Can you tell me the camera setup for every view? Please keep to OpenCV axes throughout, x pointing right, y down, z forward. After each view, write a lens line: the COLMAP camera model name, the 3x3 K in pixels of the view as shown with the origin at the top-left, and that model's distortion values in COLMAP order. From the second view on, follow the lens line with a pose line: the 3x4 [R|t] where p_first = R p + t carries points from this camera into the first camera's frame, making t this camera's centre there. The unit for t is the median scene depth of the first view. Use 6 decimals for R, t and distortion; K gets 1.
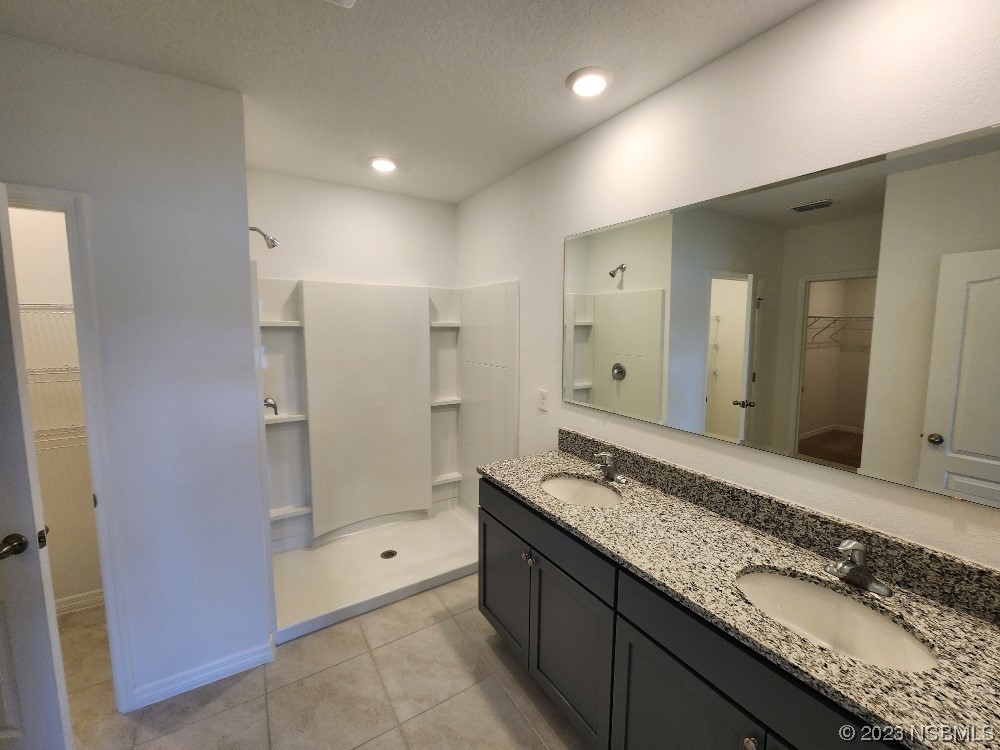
lens RADIAL K [[413.8, 0, 502.6], [0, 413.8, 372.3], [0, 0, 1]] dist [0.001626, -0.000650]
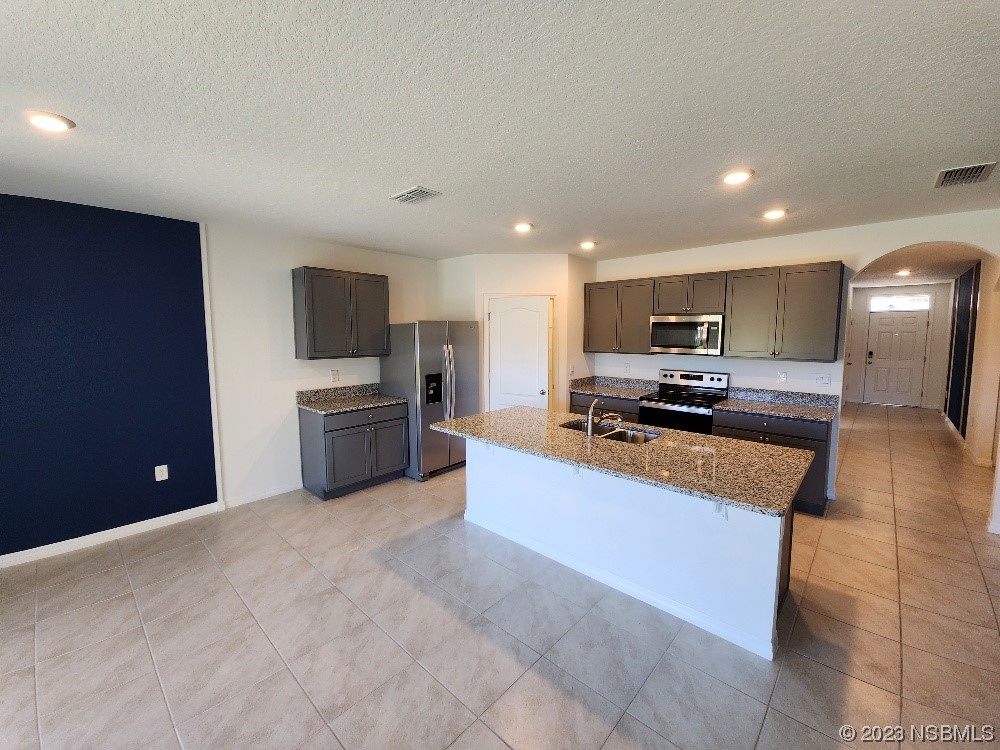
lens RADIAL K [[413.8, 0, 503.6], [0, 413.8, 370.5], [0, 0, 1]] dist [0.001626, -0.000650]
pose [[0.258978, 0.093734, -0.961324, 0.544730], [-0.107992, 0.991850, 0.067618, -0.055468], [0.959827, 0.086304, 0.266990, 0.295350]]
